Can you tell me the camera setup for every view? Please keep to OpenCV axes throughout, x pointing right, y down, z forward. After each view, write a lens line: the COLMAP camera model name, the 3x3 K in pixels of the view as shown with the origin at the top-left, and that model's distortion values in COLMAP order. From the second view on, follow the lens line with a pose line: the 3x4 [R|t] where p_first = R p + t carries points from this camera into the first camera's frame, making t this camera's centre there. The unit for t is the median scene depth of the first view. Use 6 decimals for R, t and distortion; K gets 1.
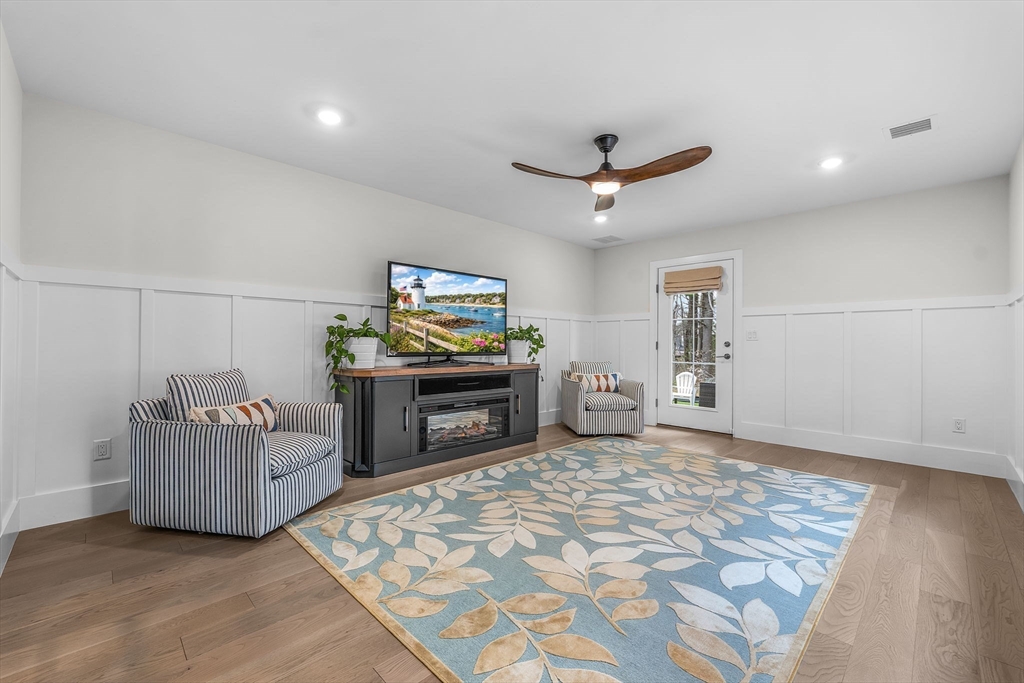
lens RADIAL K [[424.6, 0, 510.1], [0, 424.6, 352.9], [0, 0, 1]] dist [-0.000535, -0.000121]
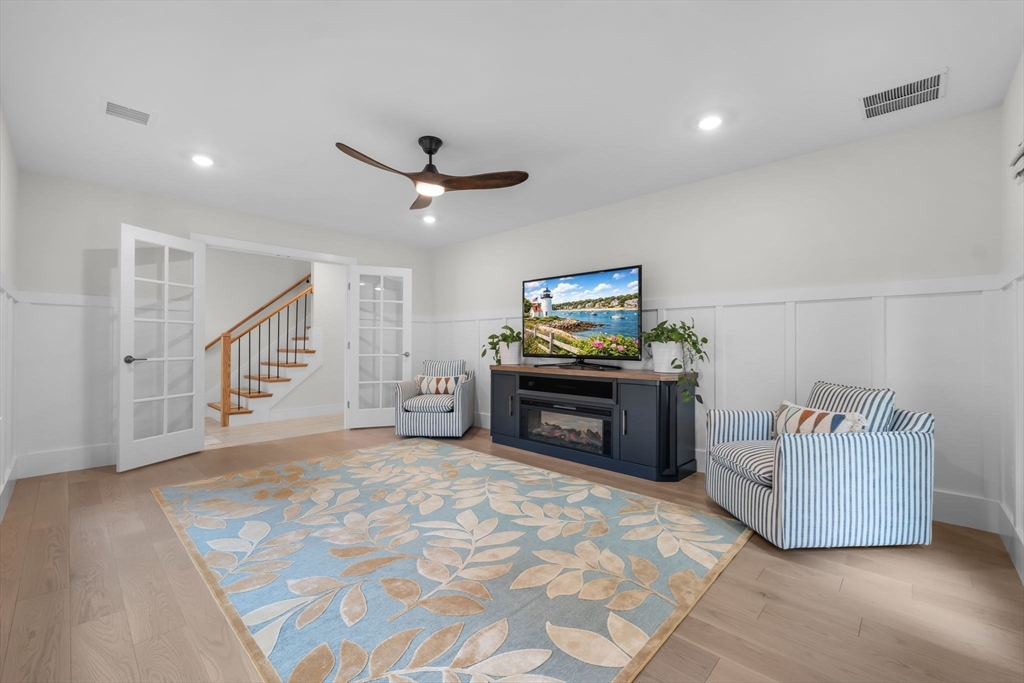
lens RADIAL K [[424.6, 0, 510.1], [0, 424.6, 352.9], [0, 0, 1]] dist [-0.000535, -0.000121]
pose [[0.031513, 0.010979, -0.999443, 0.927441], [-0.027909, 0.999559, 0.010101, -0.013405], [0.999114, 0.027575, 0.031805, 0.874072]]
